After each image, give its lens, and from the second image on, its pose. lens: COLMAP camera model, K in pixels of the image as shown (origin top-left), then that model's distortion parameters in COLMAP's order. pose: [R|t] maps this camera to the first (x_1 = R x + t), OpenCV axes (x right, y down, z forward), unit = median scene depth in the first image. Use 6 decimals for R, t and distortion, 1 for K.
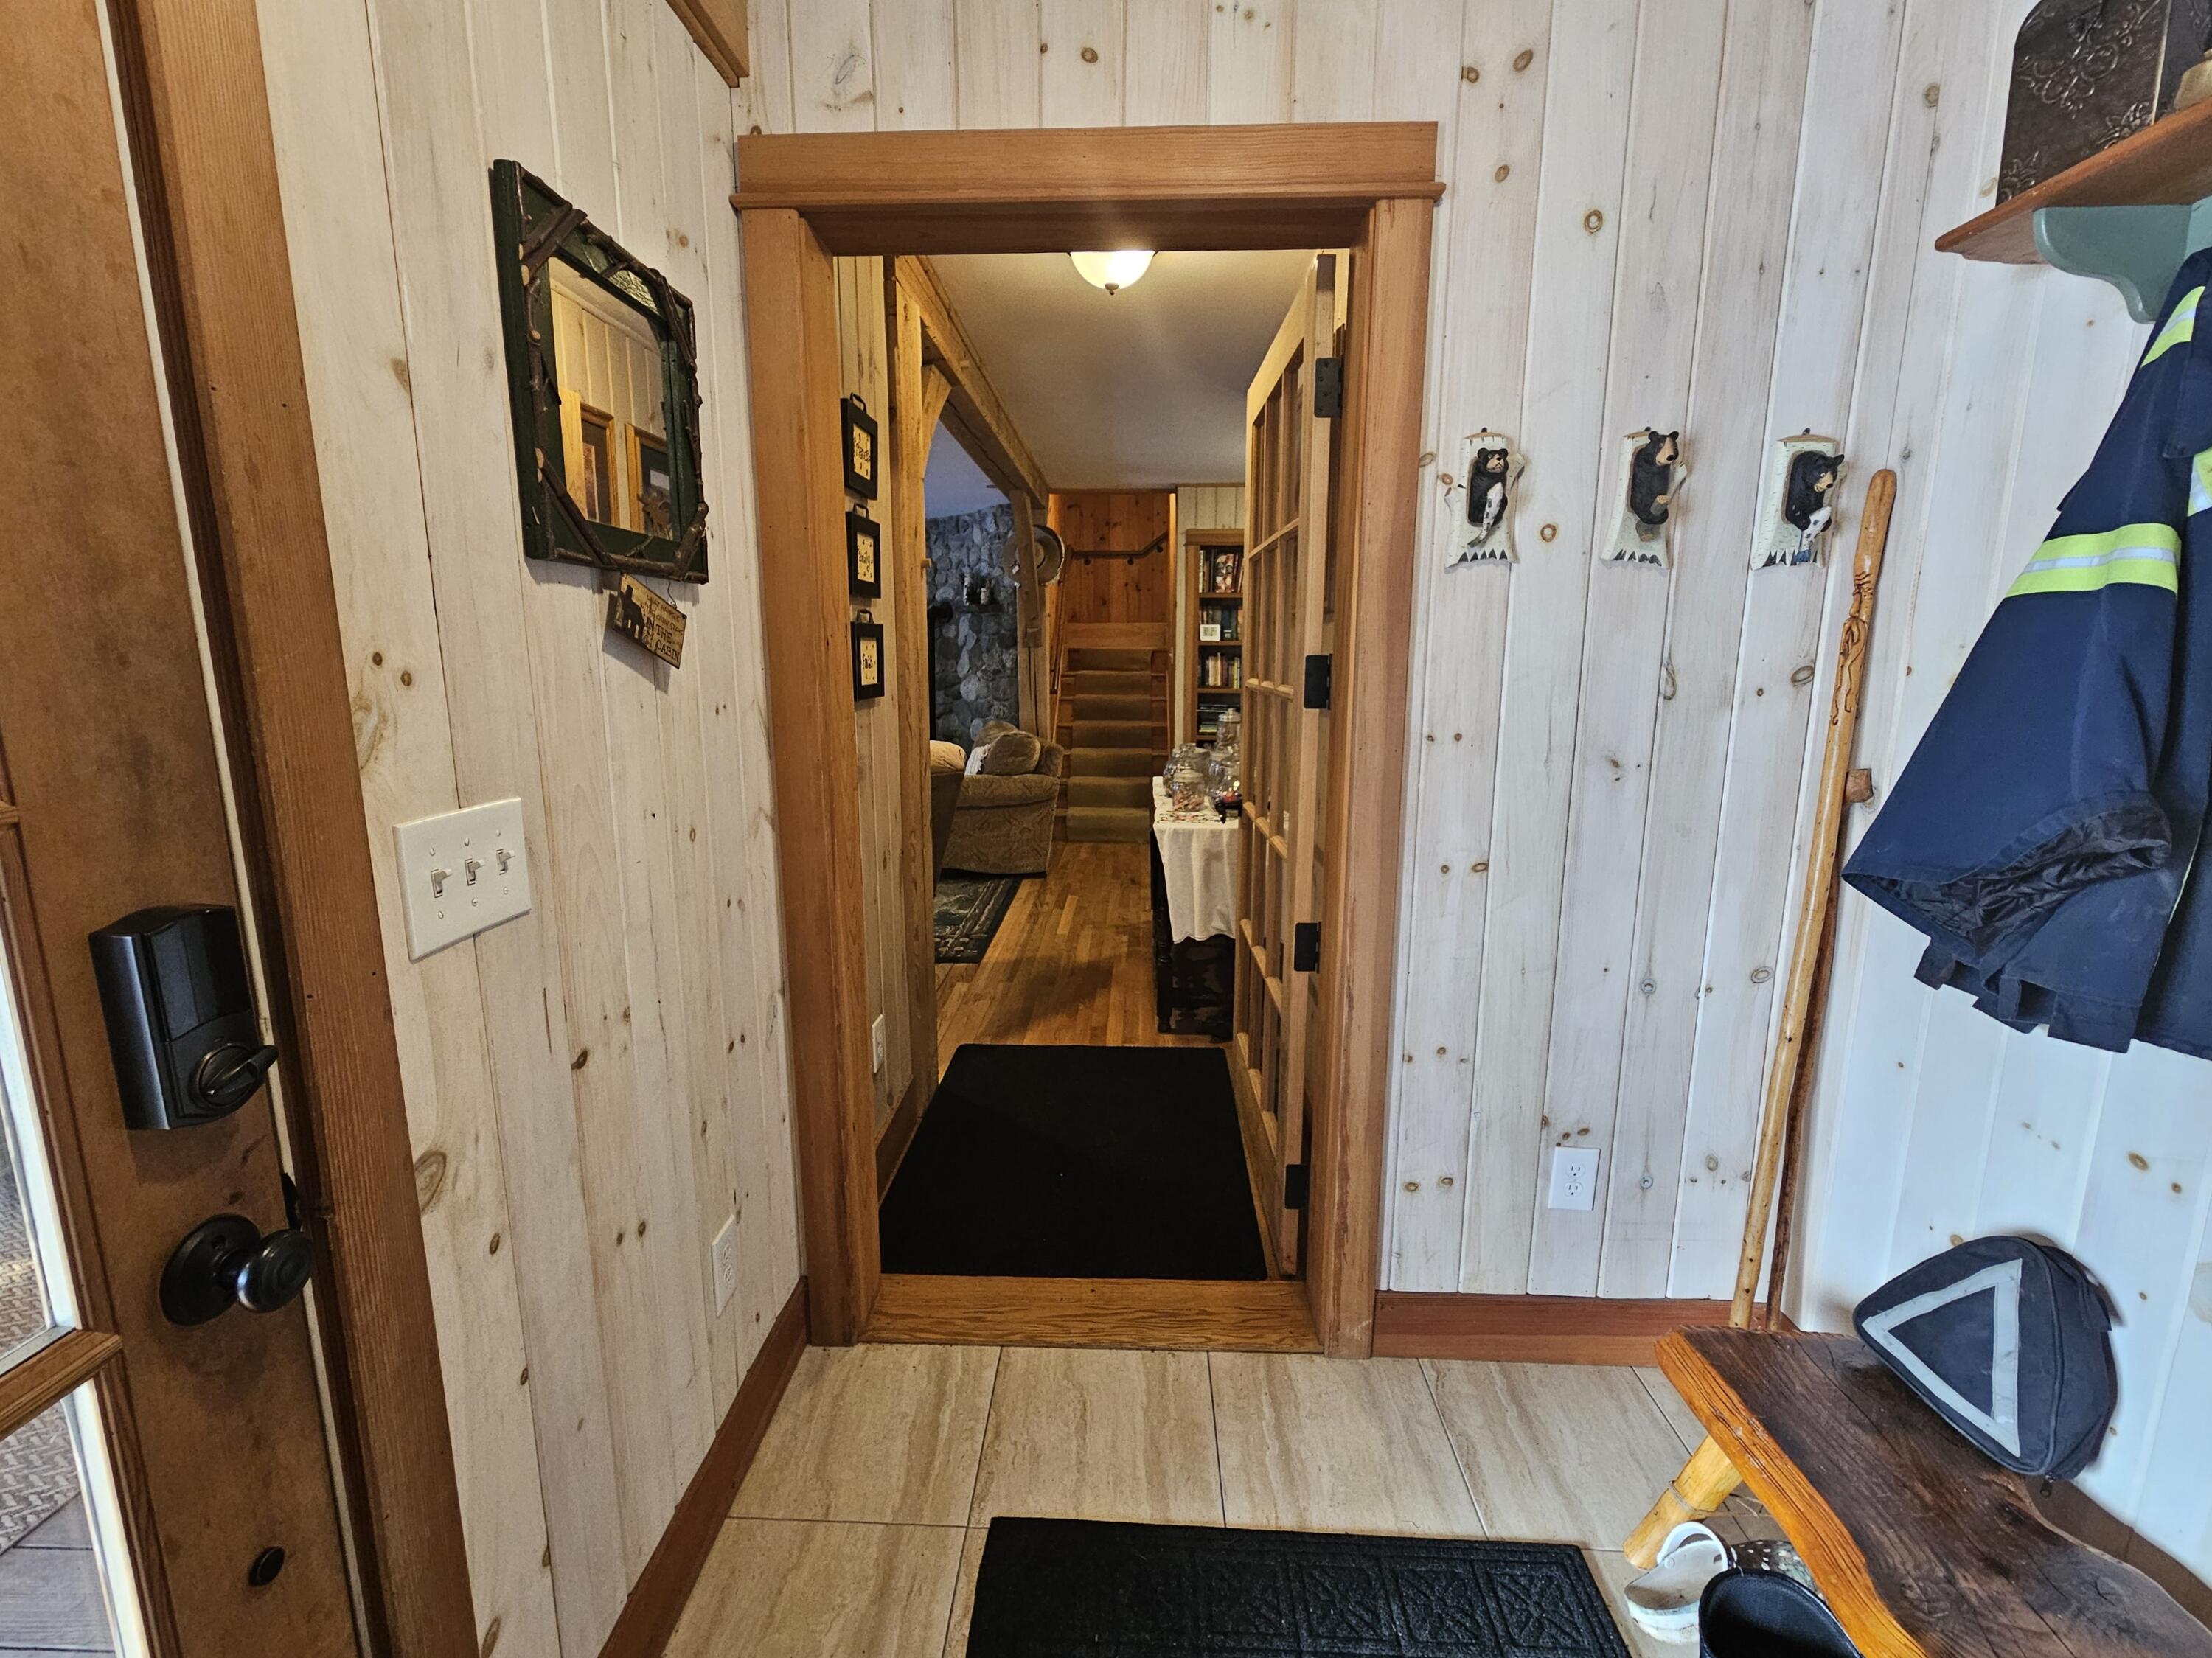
lens RADIAL K [[907.5, 0, 1102.6], [0, 907.5, 815.7], [0, 0, 1]] dist [-0.000457, 0.000016]
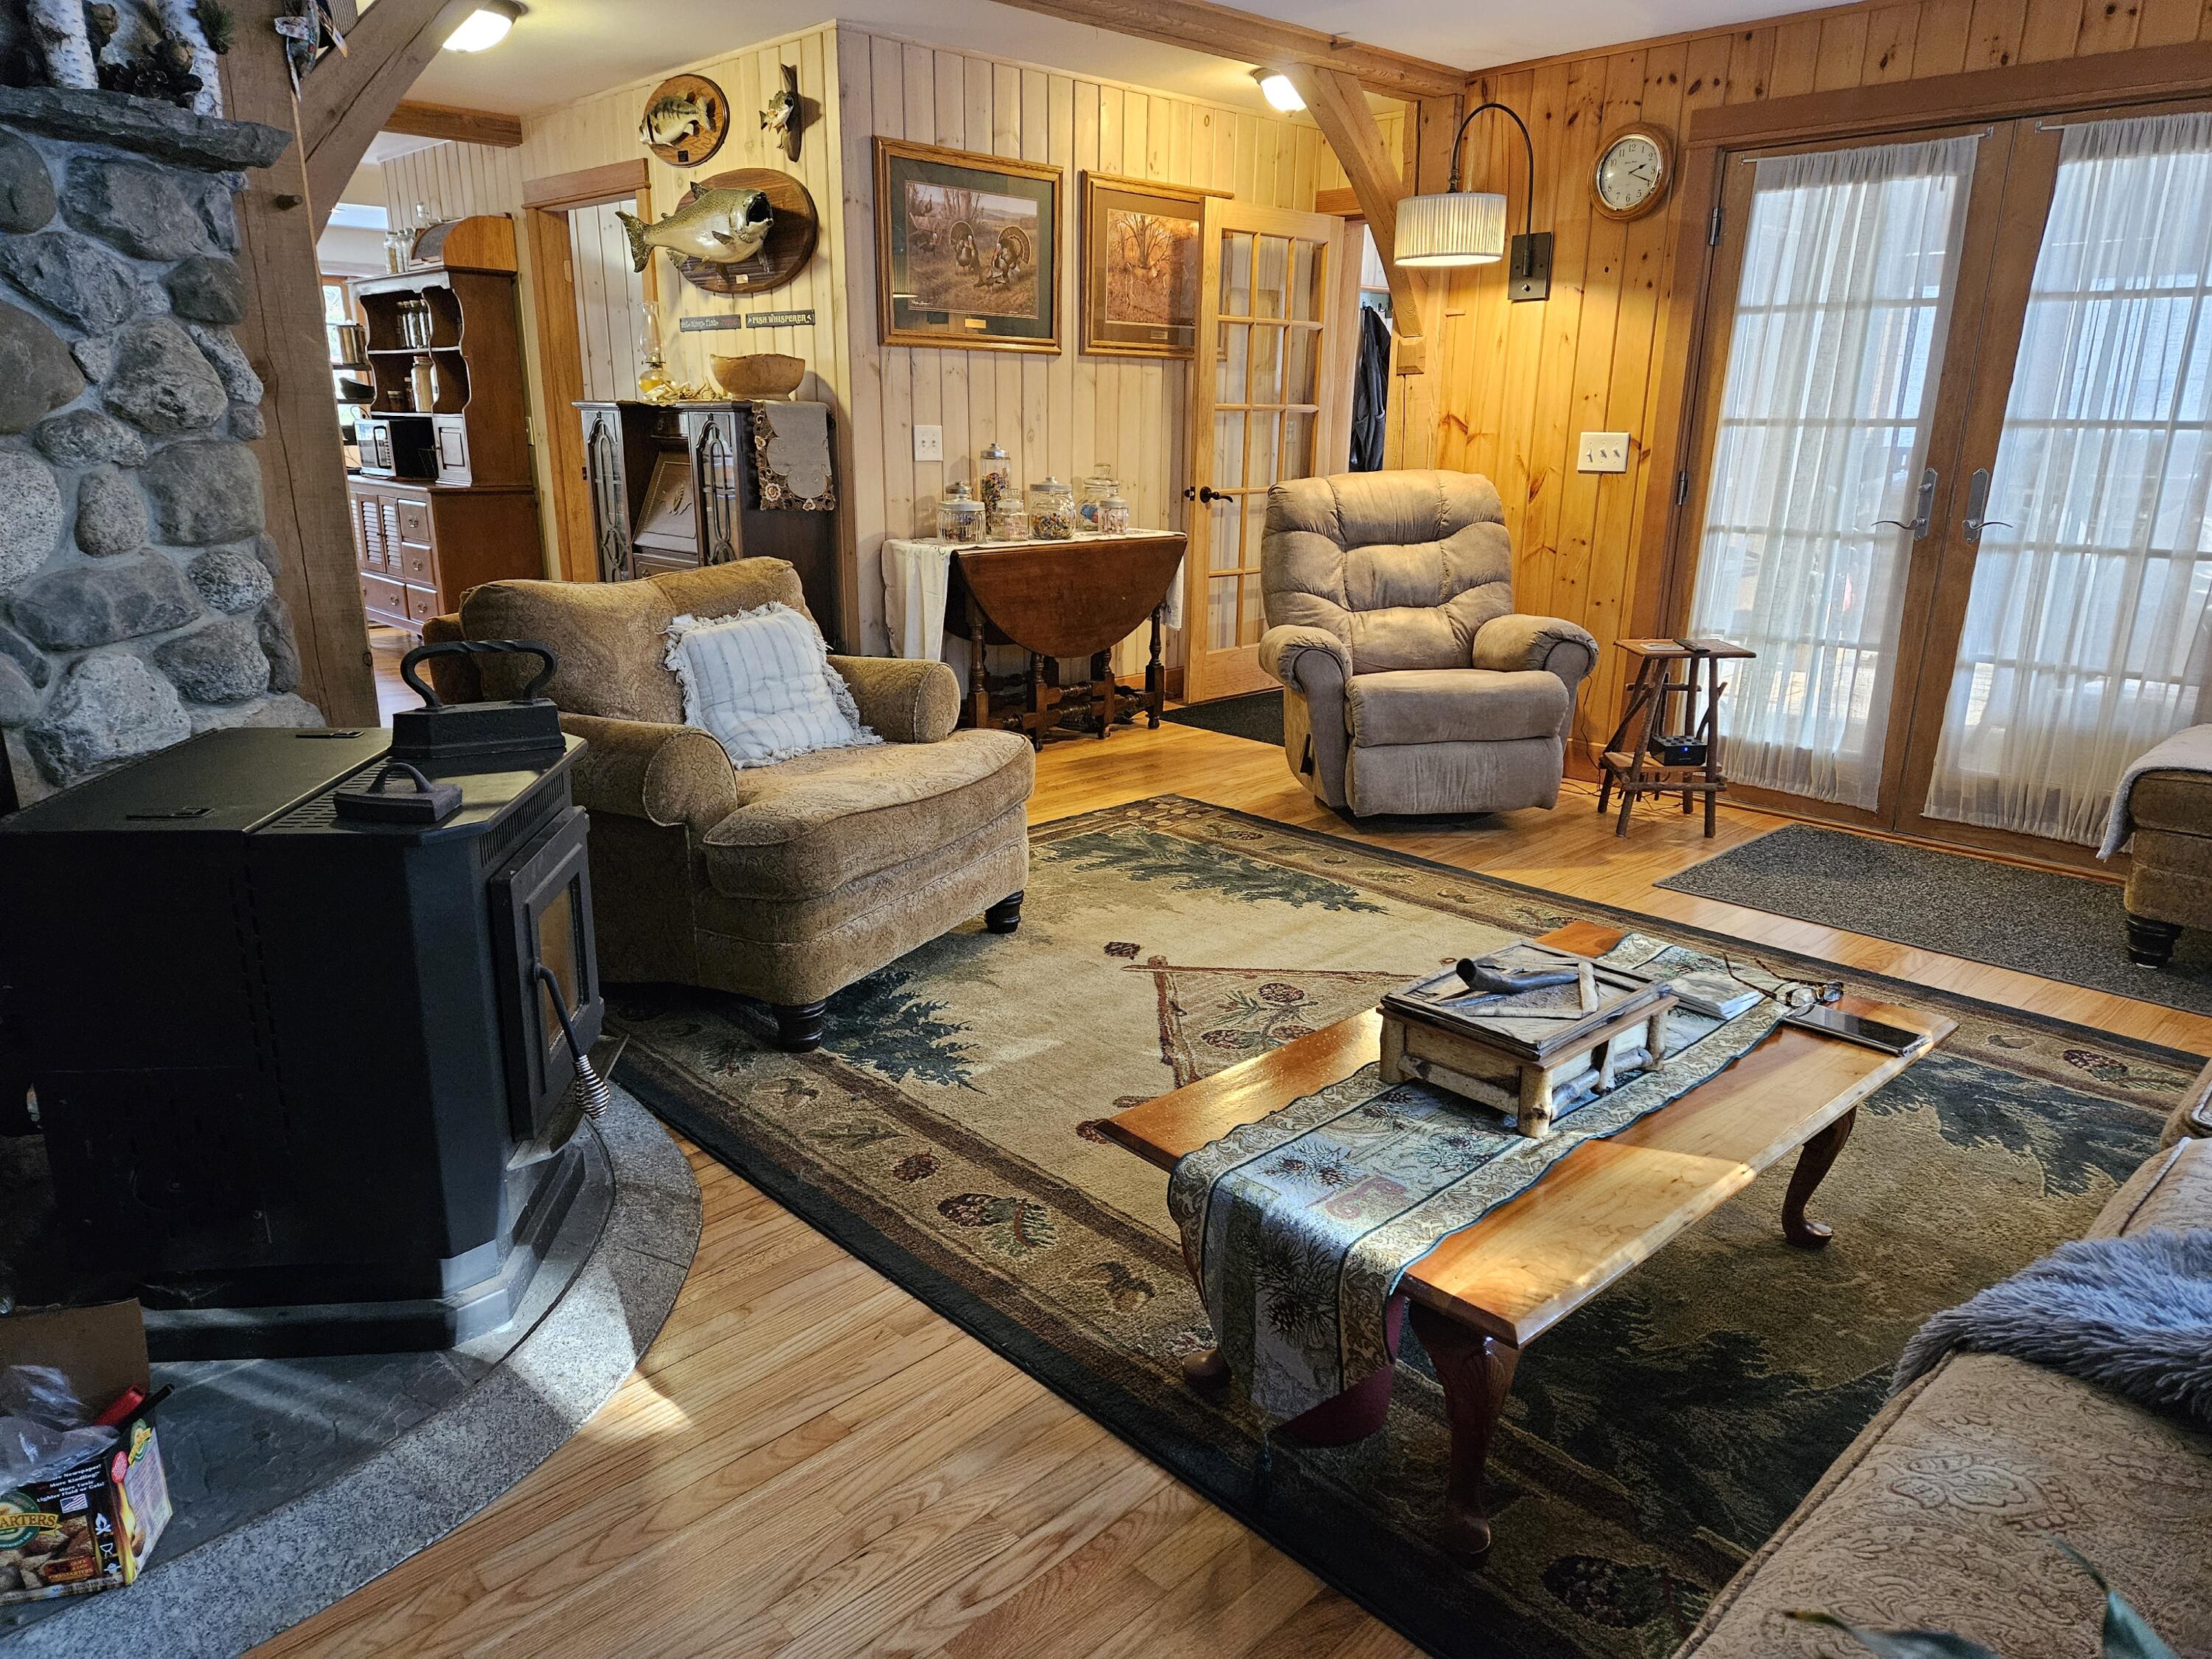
lens RADIAL K [[1474.0, 0, 1094.5], [0, 1474.0, 833.3], [0, 0, 1]] dist [0.089962, -0.078888]
pose [[-0.716017, -0.198455, 0.669280, -0.576228], [0.116922, 0.911103, 0.395247, -0.191733], [-0.688221, 0.361257, -0.629162, 1.135447]]
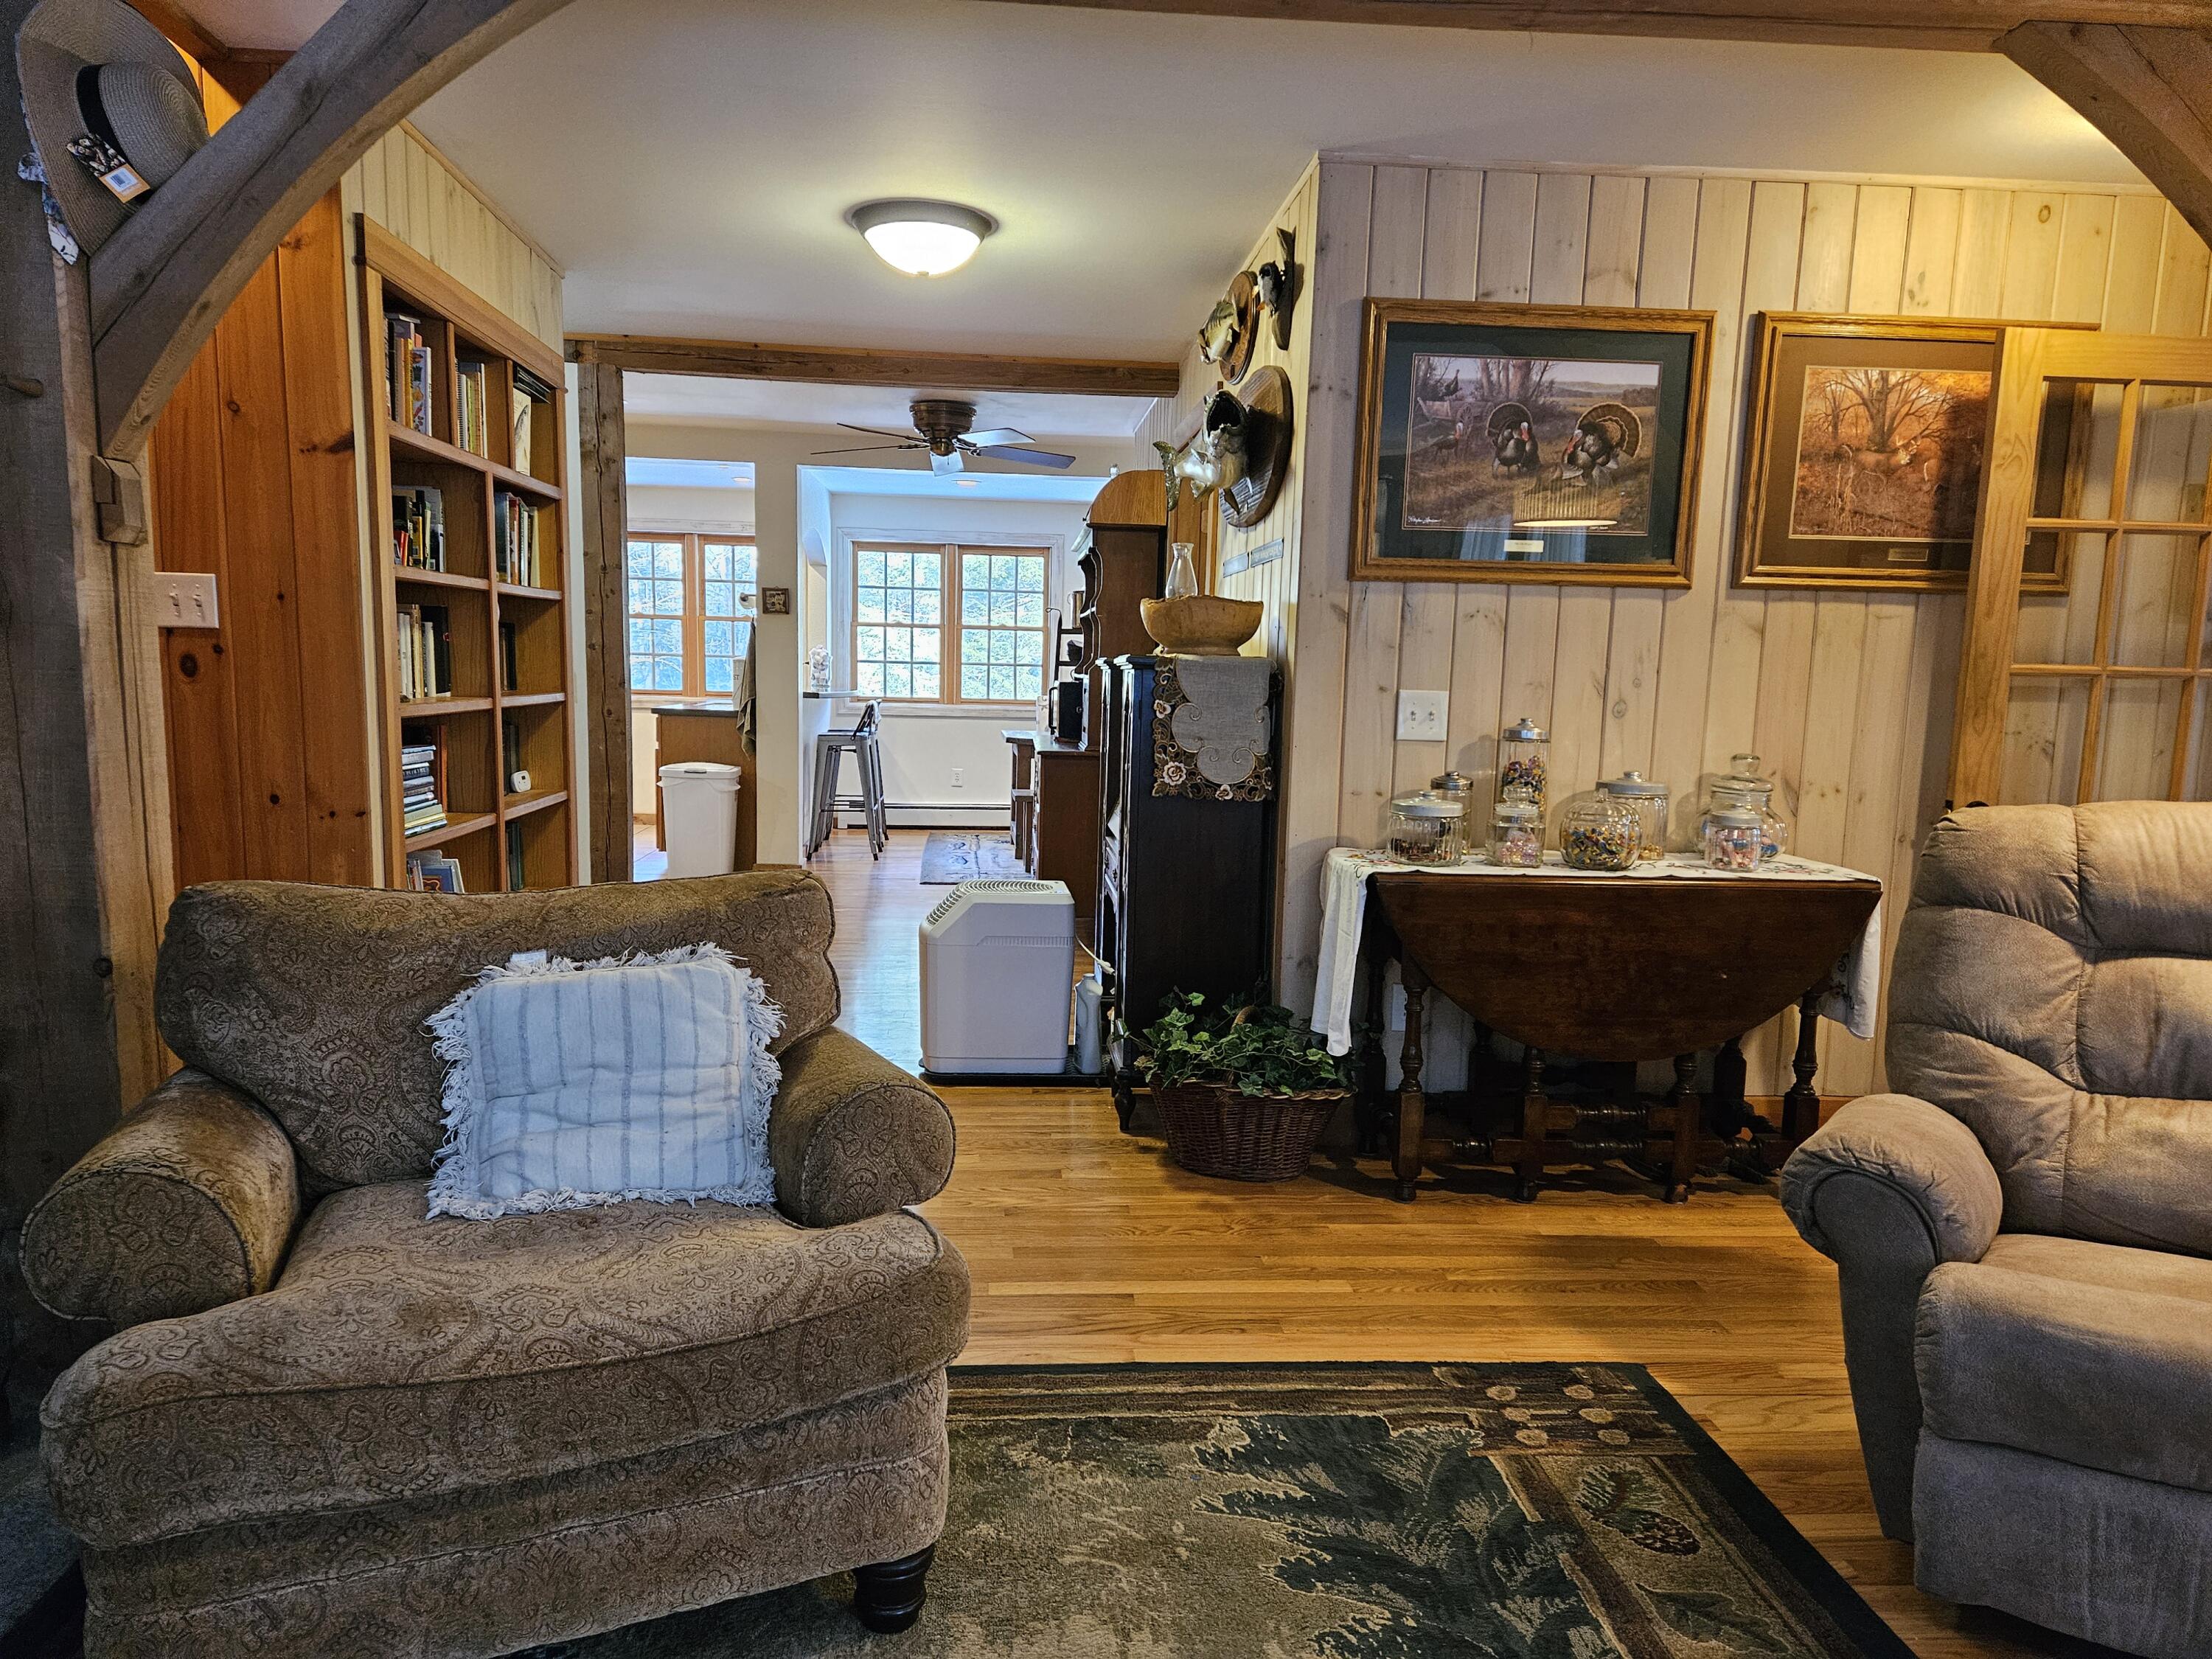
lens RADIAL K [[1466.5, 0, 1089.8], [0, 1466.5, 846.4], [0, 0, 1]] dist [0.086459, -0.070412]
pose [[-0.111222, -0.126969, 0.985651, -0.456486], [0.156912, 0.977120, 0.143576, -0.124260], [-0.981330, 0.170630, -0.088754, 0.776542]]
